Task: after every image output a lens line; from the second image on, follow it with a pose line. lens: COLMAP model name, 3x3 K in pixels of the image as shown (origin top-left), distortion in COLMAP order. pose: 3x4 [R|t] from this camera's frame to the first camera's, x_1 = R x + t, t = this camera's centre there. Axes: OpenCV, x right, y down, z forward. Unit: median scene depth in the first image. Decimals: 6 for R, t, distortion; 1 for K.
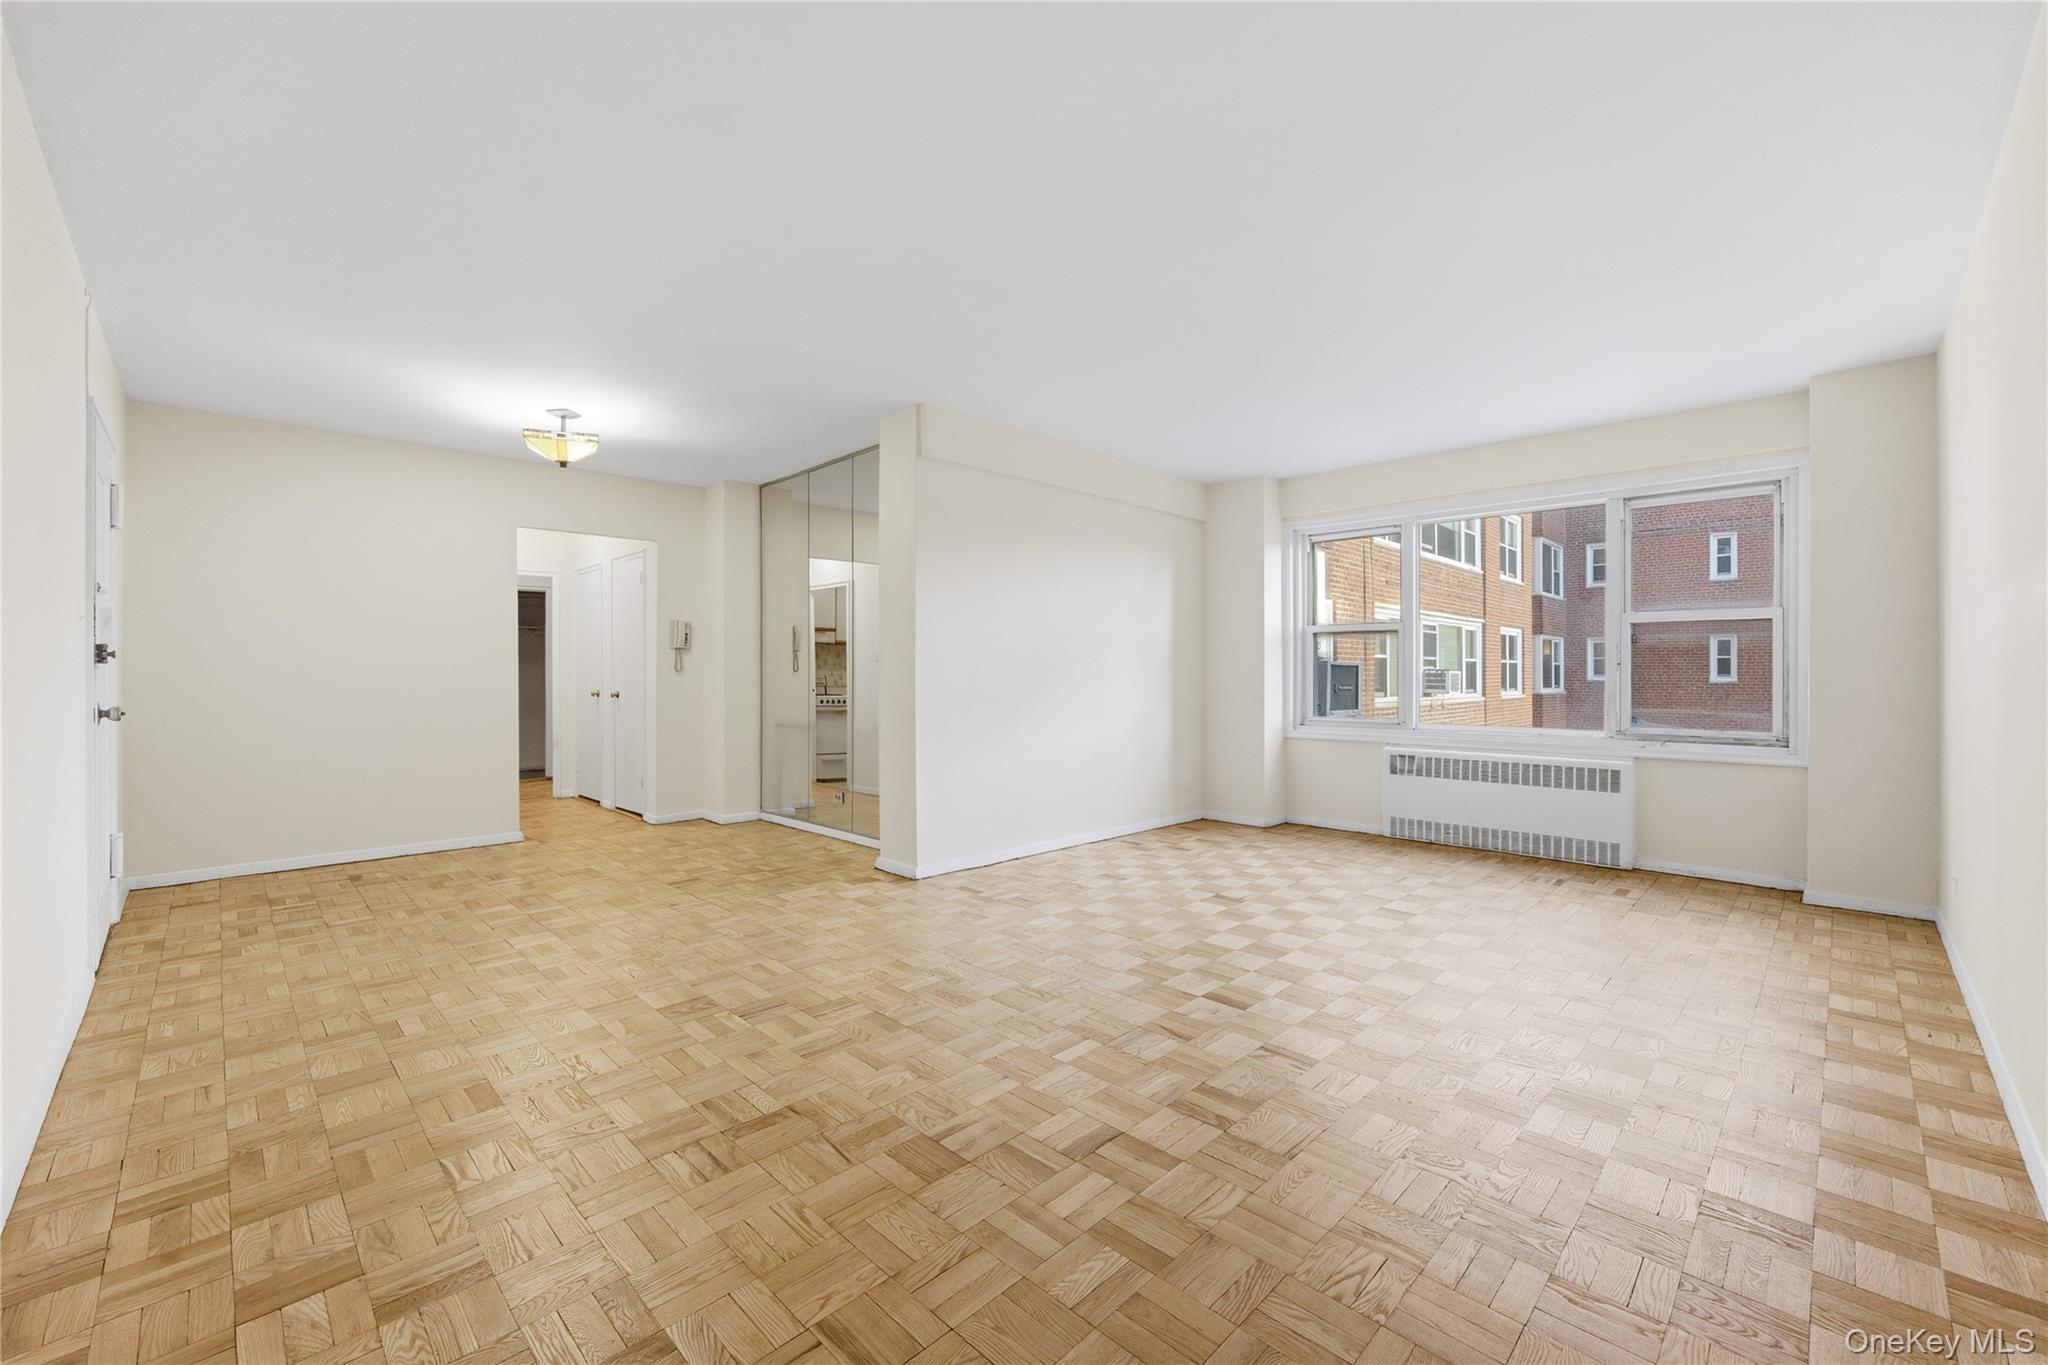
lens RADIAL K [[808.3, 0, 1008.9], [0, 808.3, 678.1], [0, 0, 1]] dist [-0.022801, 0.009671]
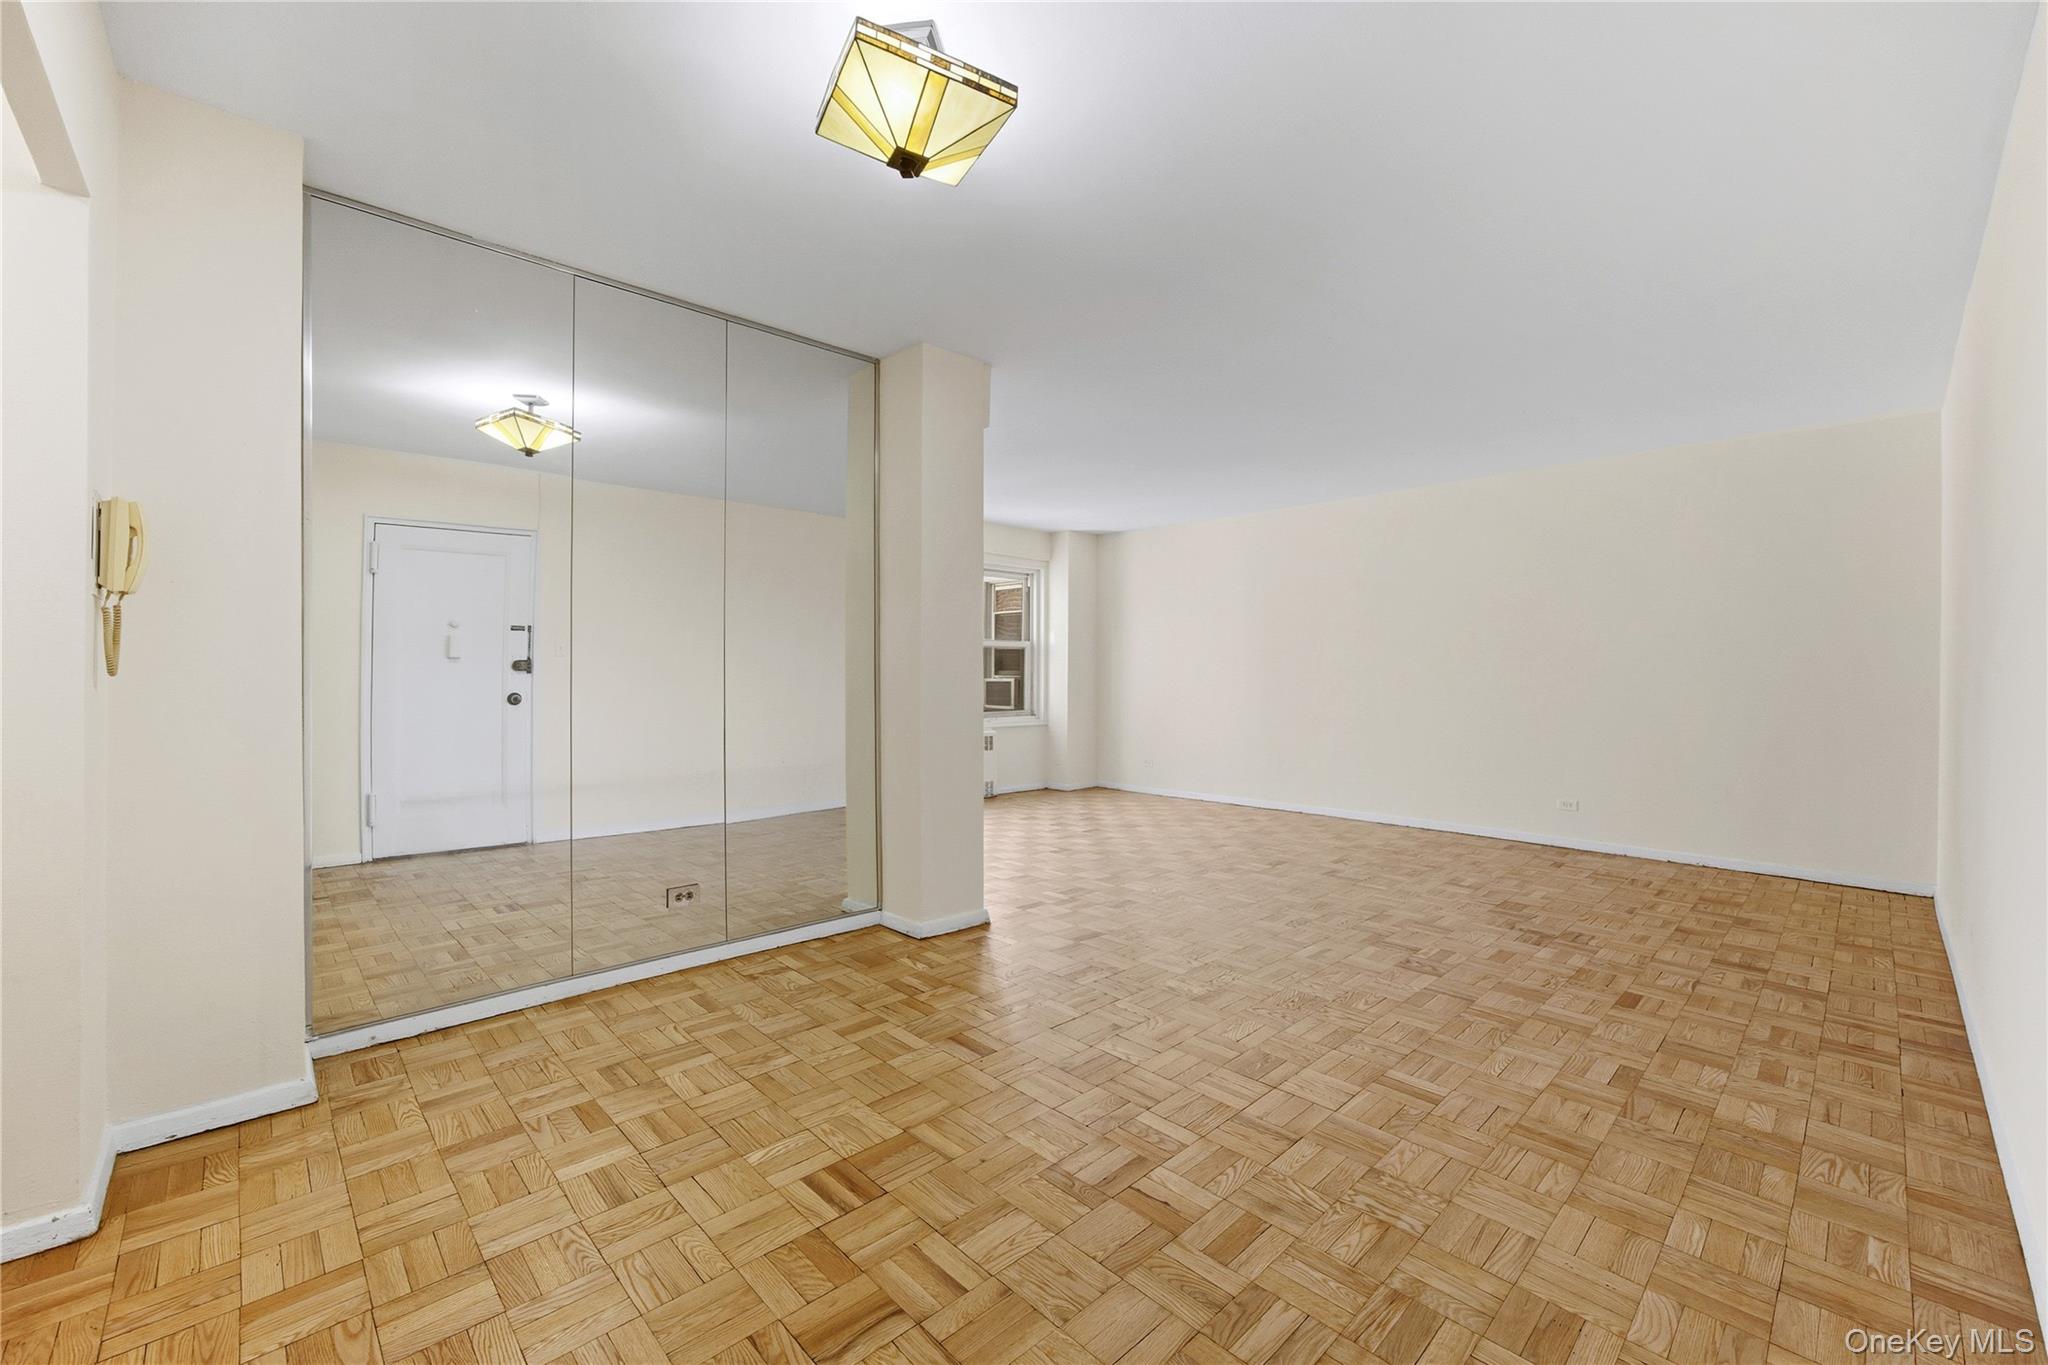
lens RADIAL K [[808.3, 0, 1033.1], [0, 808.3, 679.0], [0, 0, 1]] dist [-0.022801, 0.009671]
pose [[0.034006, -0.003421, 0.999416, -0.971804], [-0.000672, 0.999994, 0.003446, -0.008307], [-0.999421, -0.000789, 0.034004, 0.936623]]
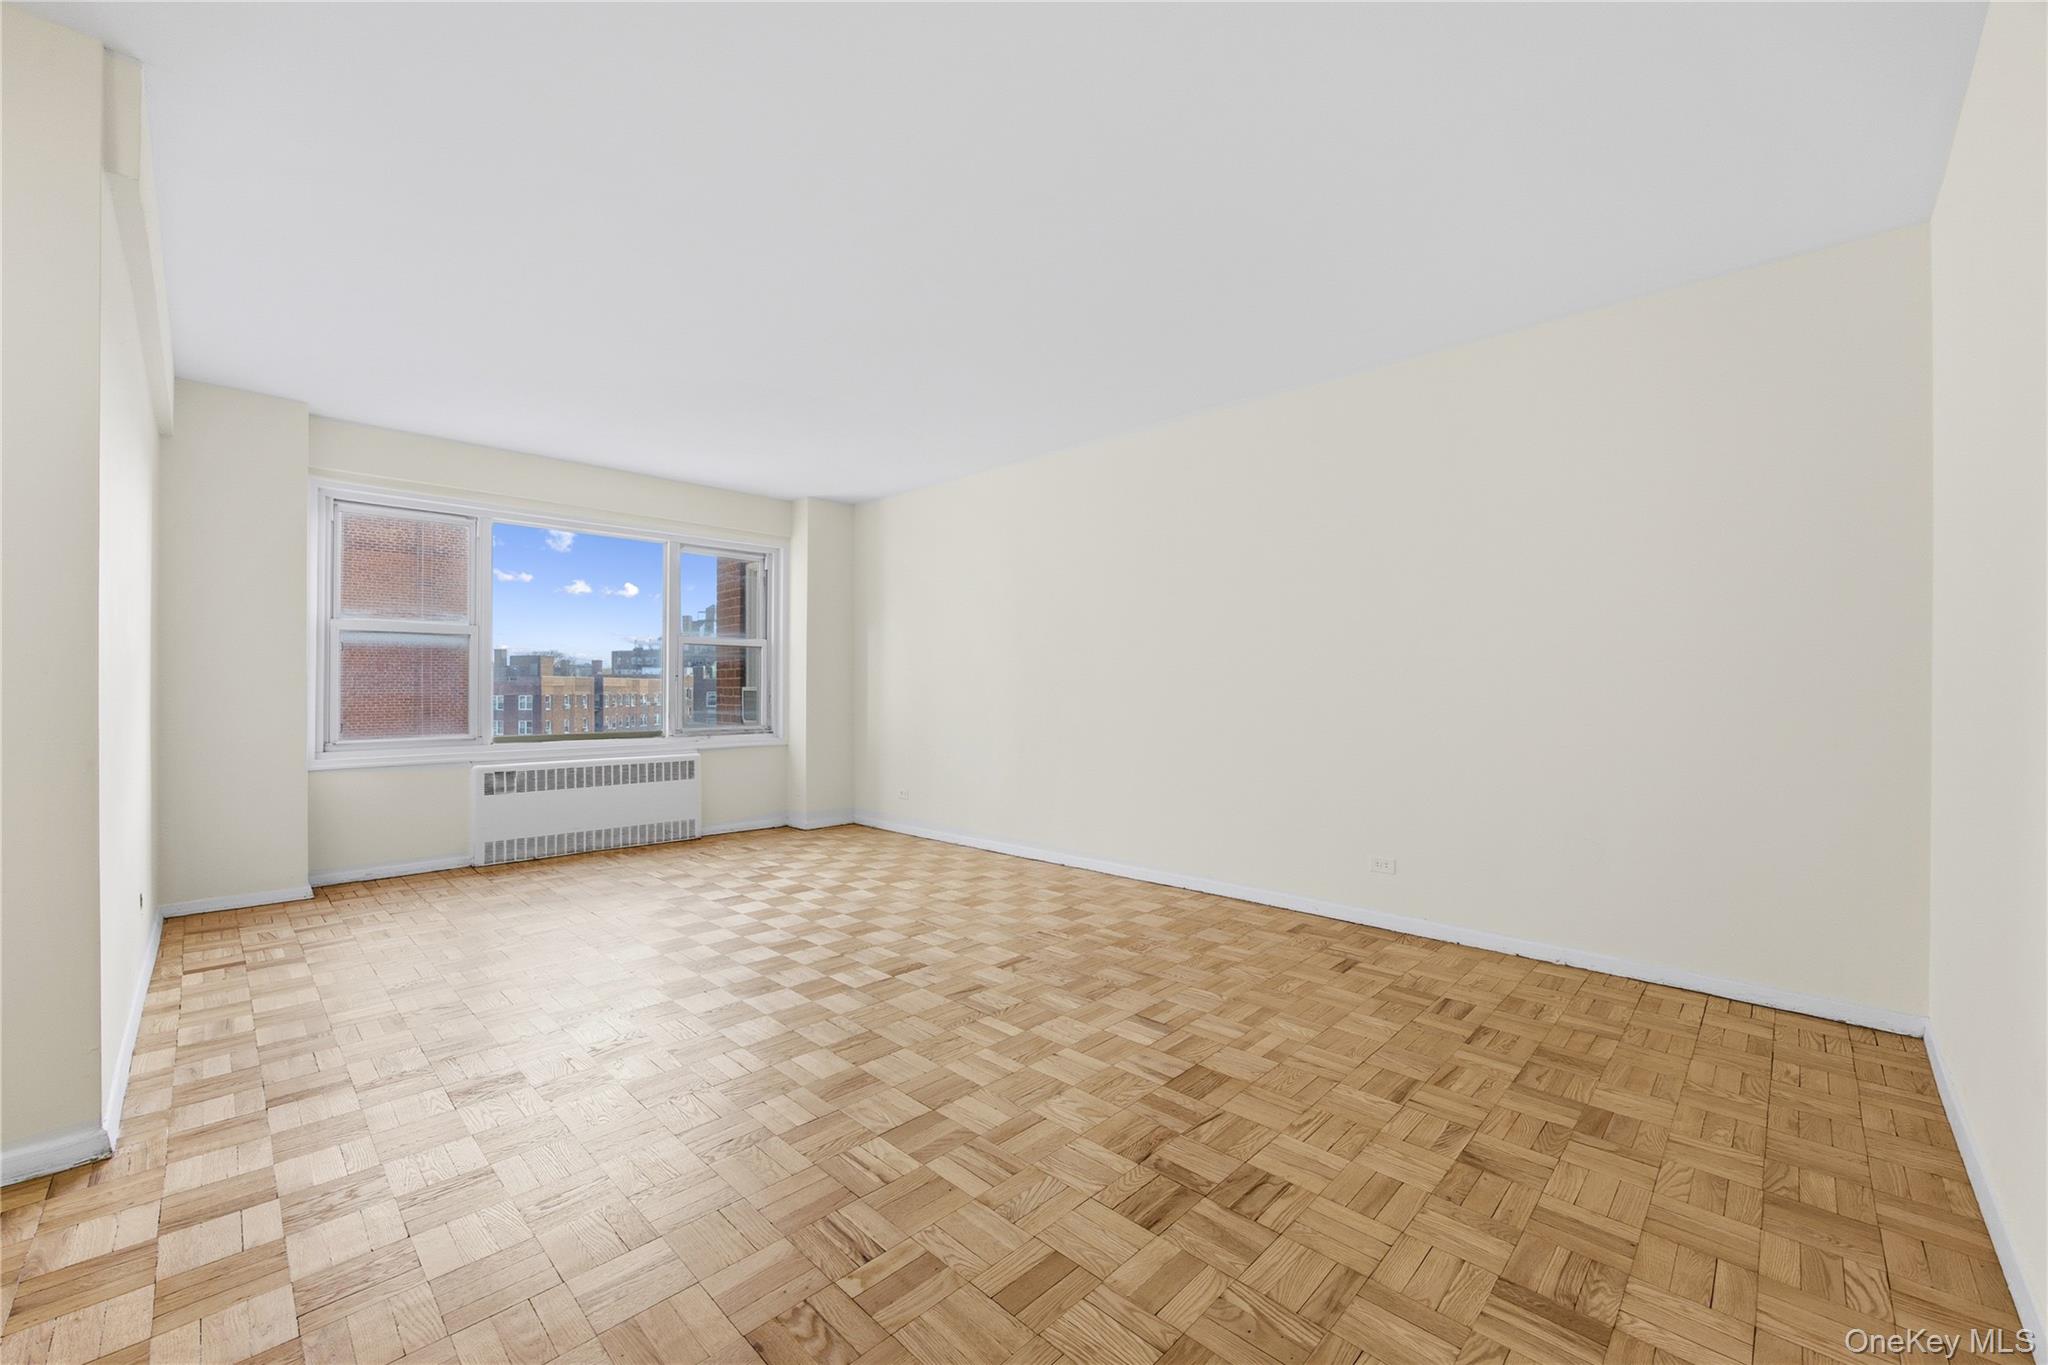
lens RADIAL K [[808.3, 0, 1016.8], [0, 808.3, 684.5], [0, 0, 1]] dist [-0.022801, 0.009671]
pose [[0.000539, 0.006020, 0.999982, -0.547372], [0.003025, 0.999977, -0.006021, 0.005031], [-0.999995, 0.003028, 0.000521, 0.531966]]
